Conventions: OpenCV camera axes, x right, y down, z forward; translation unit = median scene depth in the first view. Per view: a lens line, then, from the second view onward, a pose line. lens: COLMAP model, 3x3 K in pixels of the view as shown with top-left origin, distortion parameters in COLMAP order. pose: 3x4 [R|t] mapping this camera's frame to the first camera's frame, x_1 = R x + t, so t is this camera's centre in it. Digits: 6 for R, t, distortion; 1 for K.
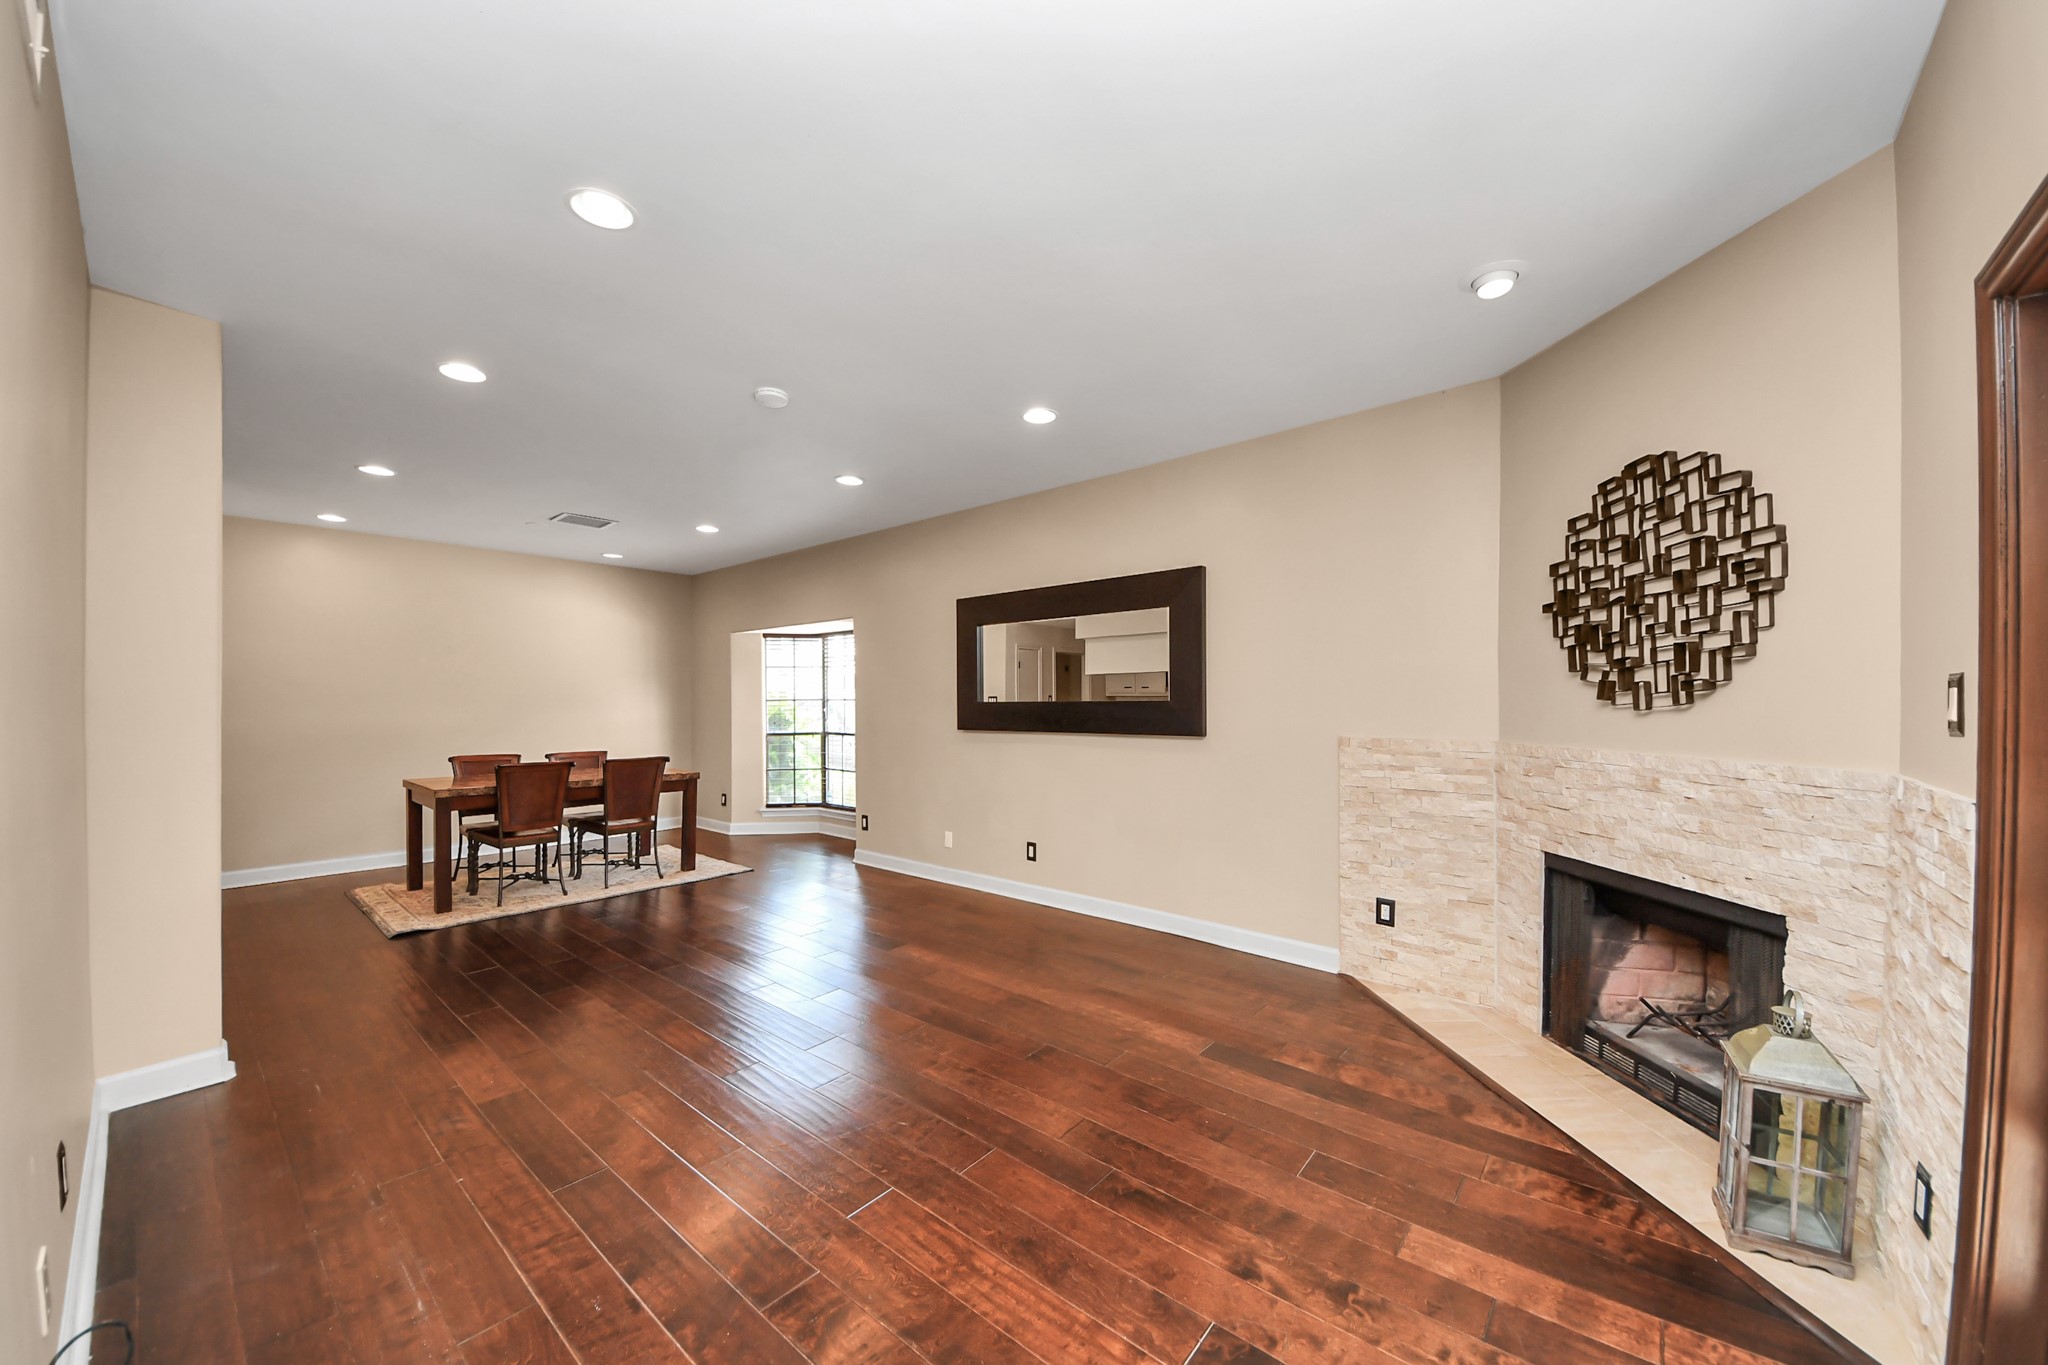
lens RADIAL K [[740.2, 0, 1016.6], [0, 740.2, 707.5], [0, 0, 1]] dist [0.034306, -0.030661]
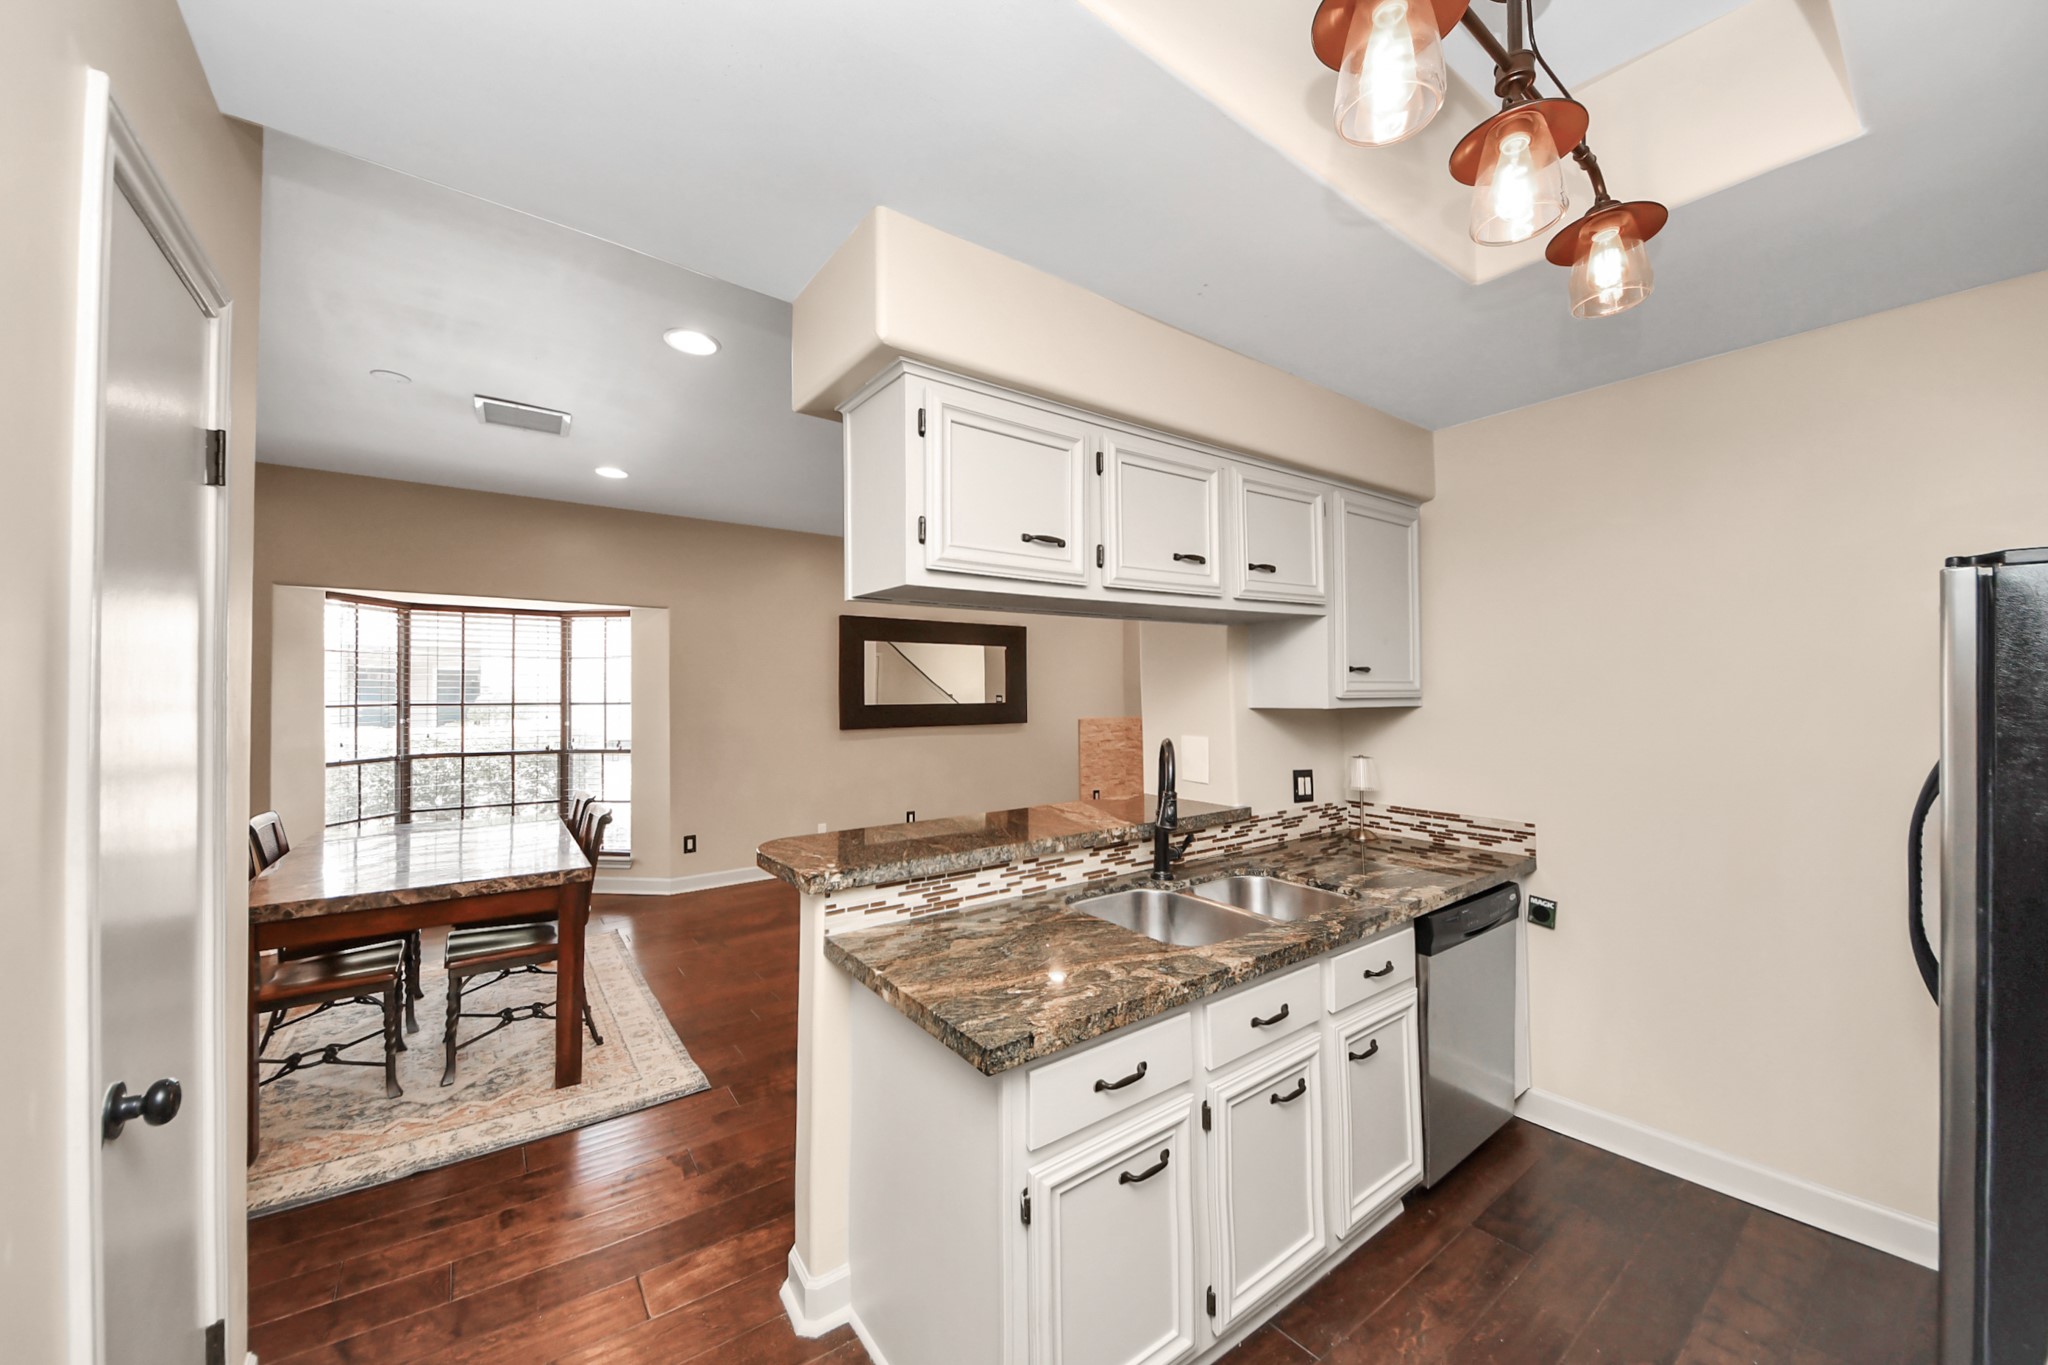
lens RADIAL K [[730.6, 0, 1016.5], [0, 730.6, 683.7], [0, 0, 1]] dist [0.048527, -0.029236]
pose [[0.202571, 0.013031, 0.979181, -2.257549], [0.007289, 0.999864, -0.014814, -0.044425], [-0.979240, 0.010138, 0.202448, 1.033399]]
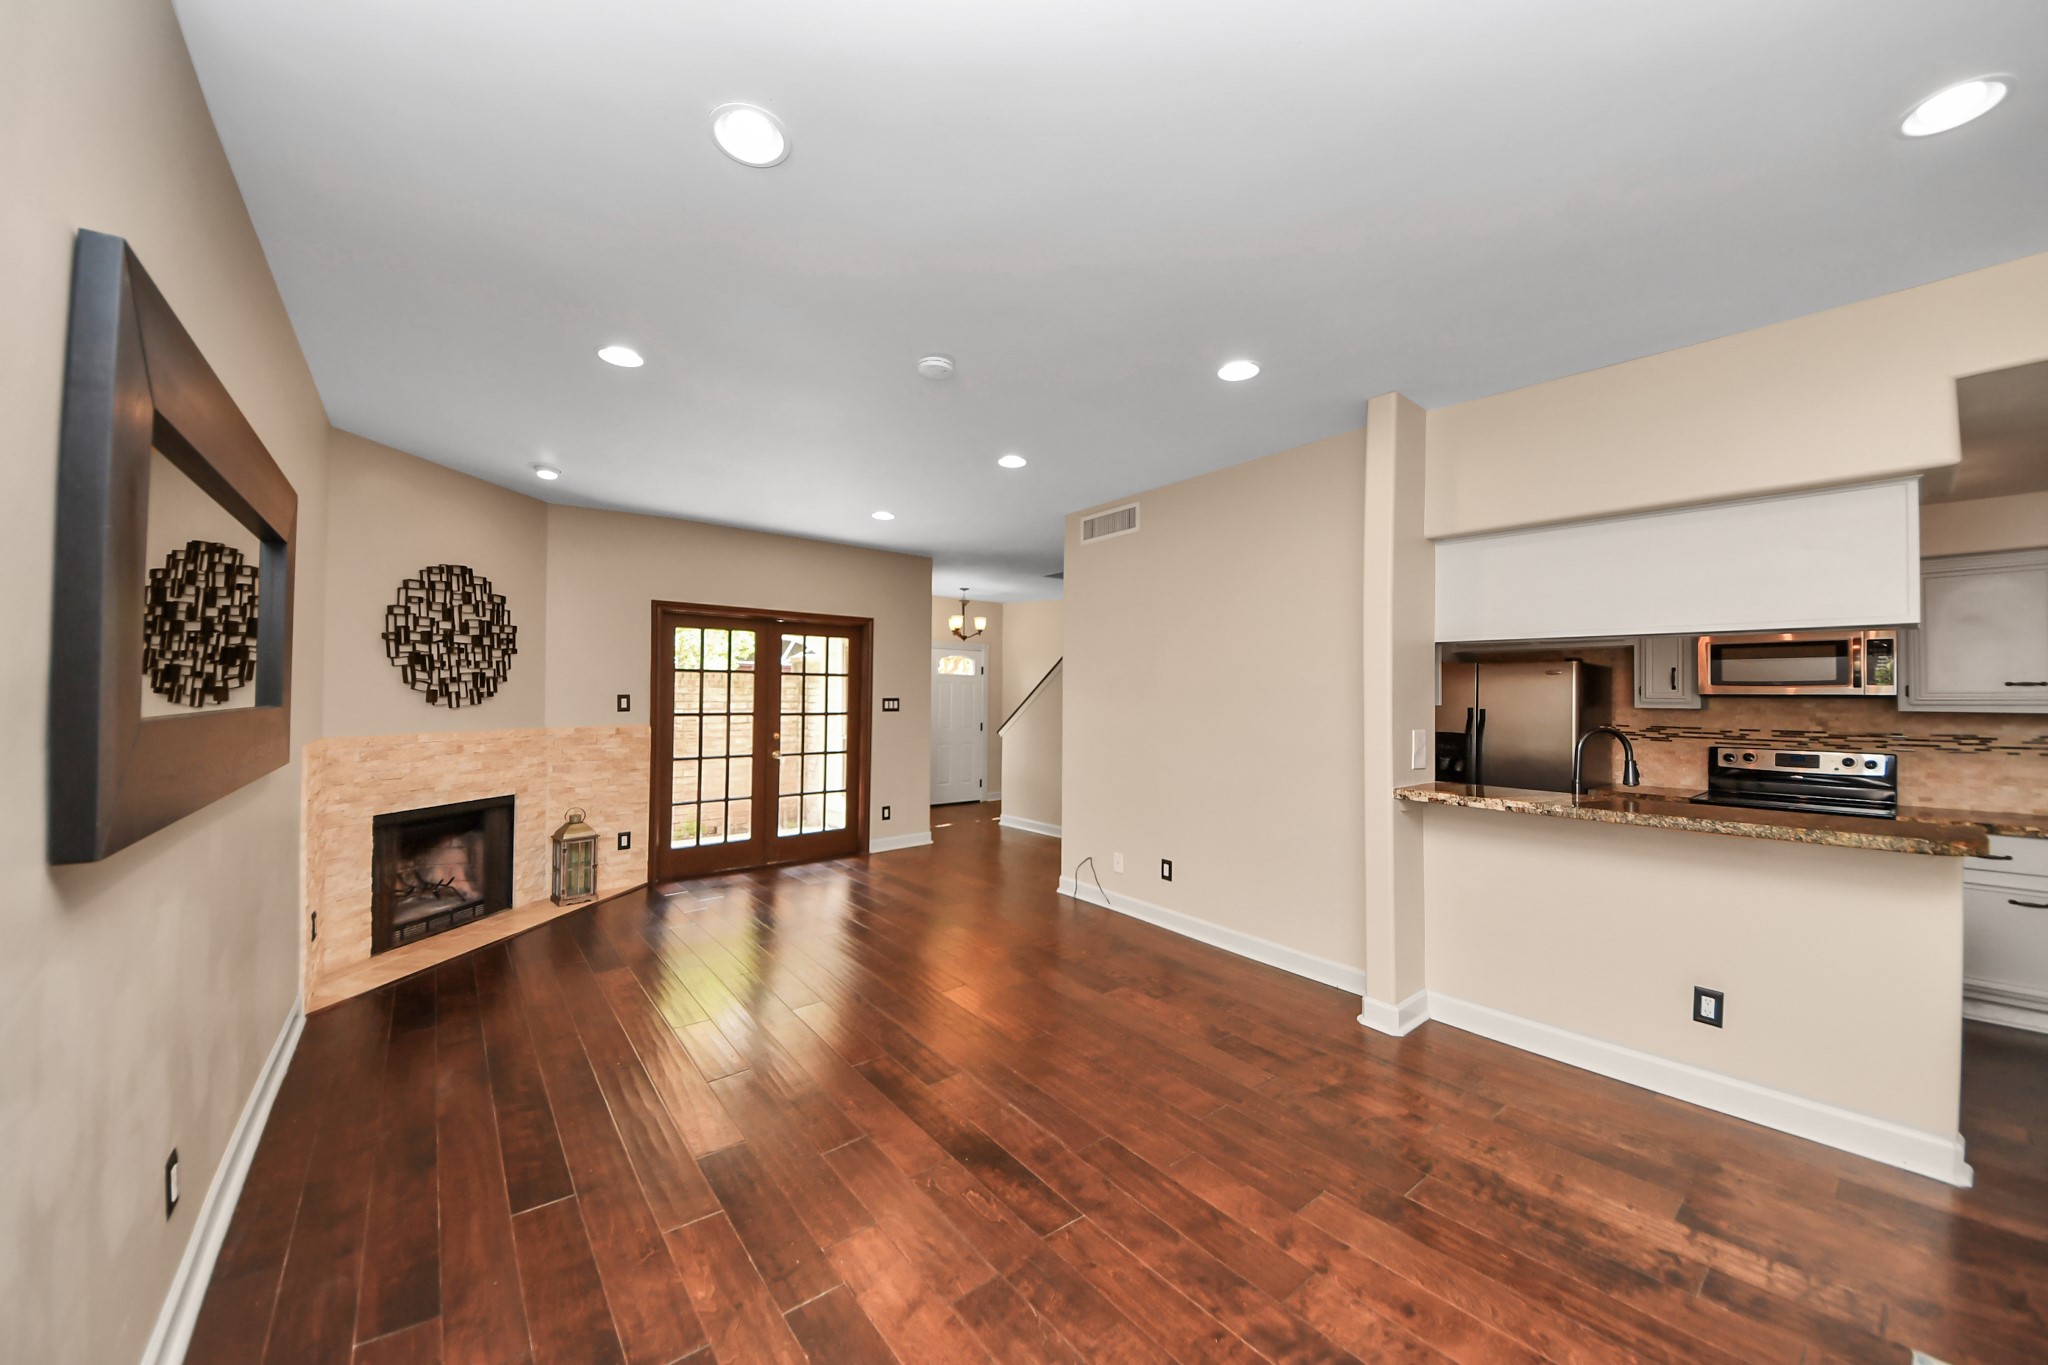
lens RADIAL K [[730.6, 0, 1016.5], [0, 730.6, 683.7], [0, 0, 1]] dist [0.048527, -0.029236]
pose [[-0.987148, -0.006687, 0.159668, -0.701609], [-0.008898, 0.999874, -0.013136, -0.039184], [-0.159560, -0.014388, -0.987083, 2.369305]]
